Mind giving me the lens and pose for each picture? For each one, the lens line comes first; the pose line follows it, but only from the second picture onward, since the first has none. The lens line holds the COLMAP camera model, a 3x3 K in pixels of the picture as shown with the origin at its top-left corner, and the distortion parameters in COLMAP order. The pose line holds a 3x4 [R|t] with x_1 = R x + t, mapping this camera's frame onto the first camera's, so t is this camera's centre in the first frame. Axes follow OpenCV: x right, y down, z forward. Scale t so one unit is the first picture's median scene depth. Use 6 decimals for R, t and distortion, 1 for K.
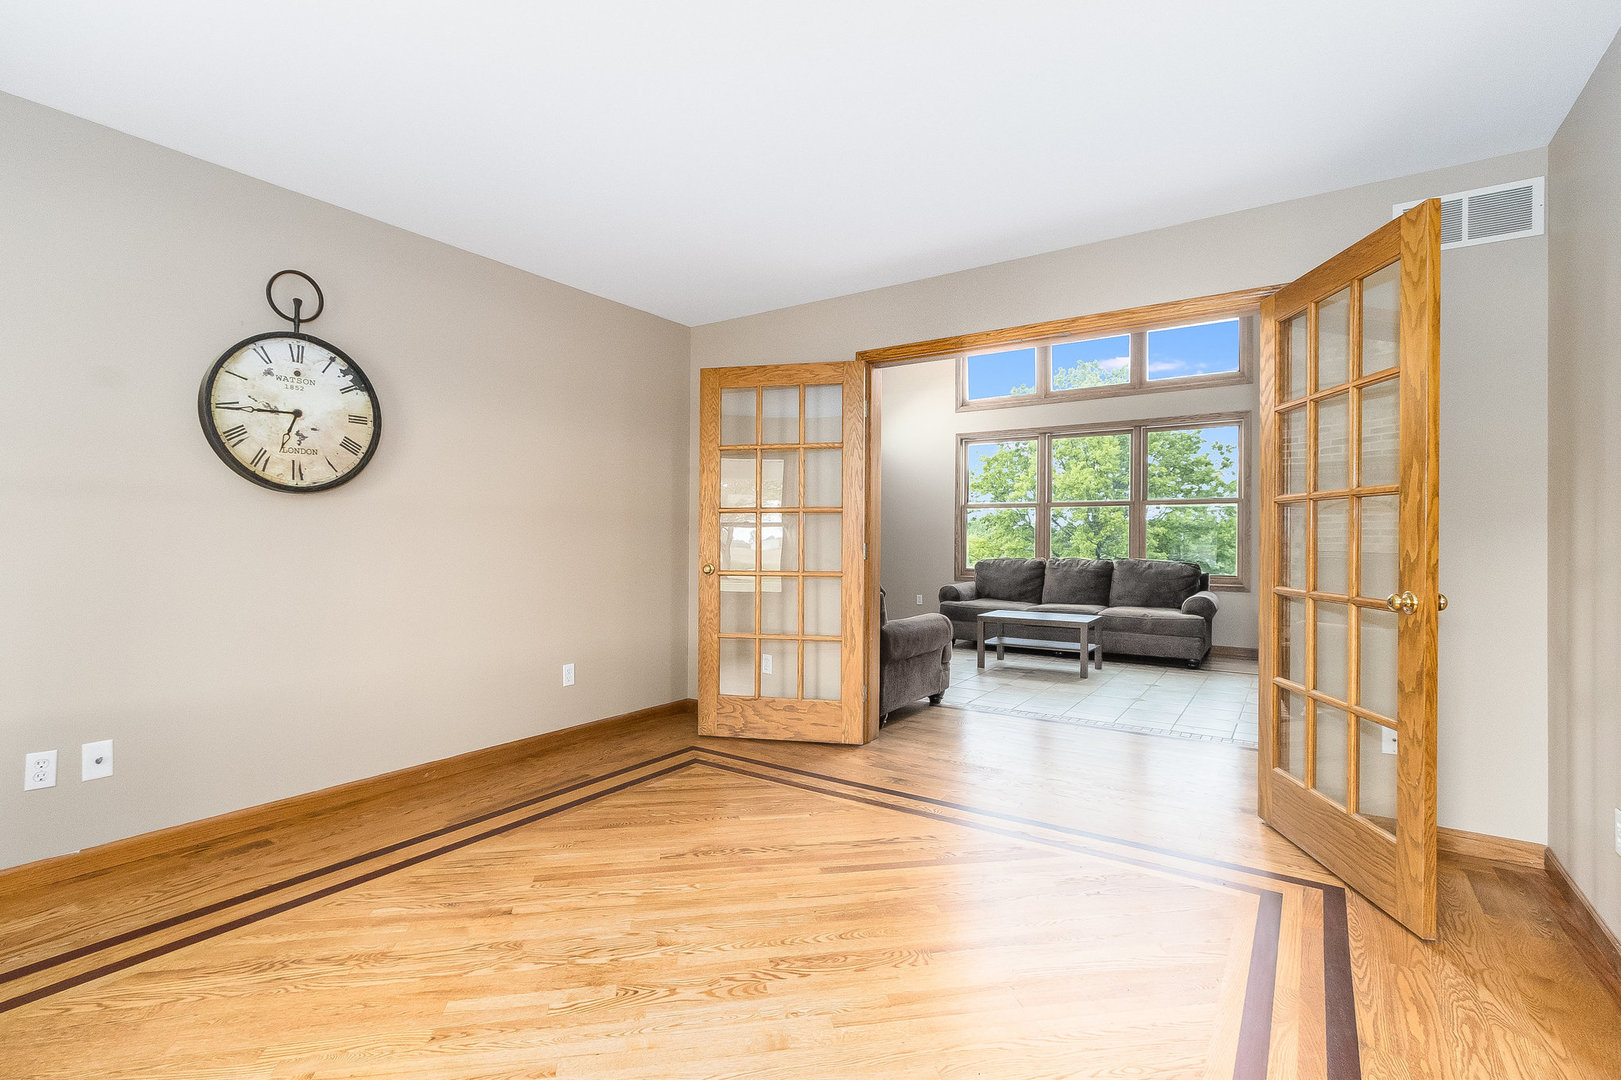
lens RADIAL K [[741.0, 0, 806.5], [0, 741.0, 537.7], [0, 0, 1]] dist [0.001047, -0.000050]
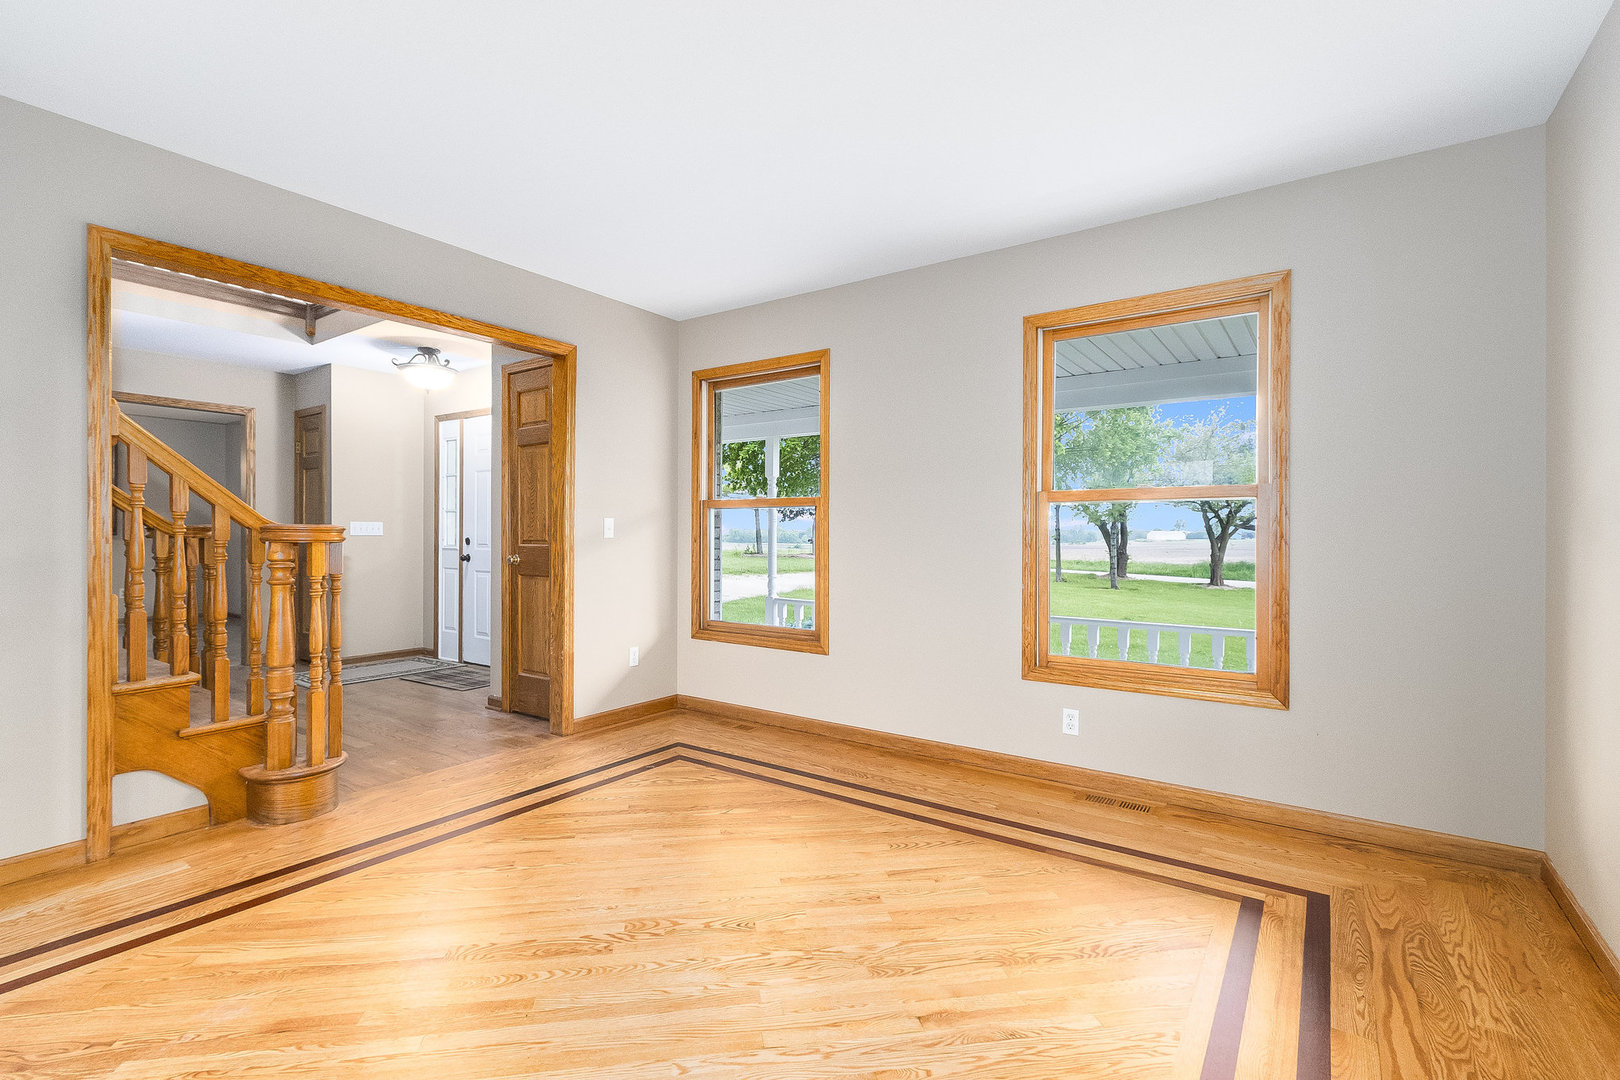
lens RADIAL K [[740.6, 0, 809.8], [0, 740.6, 534.8], [0, 0, 1]] dist [0.001047, -0.000050]
pose [[-0.999780, -0.011486, 0.017540, -0.335527], [-0.011316, 0.999888, 0.009748, -0.009276], [-0.017650, 0.009547, -0.999799, 2.033238]]
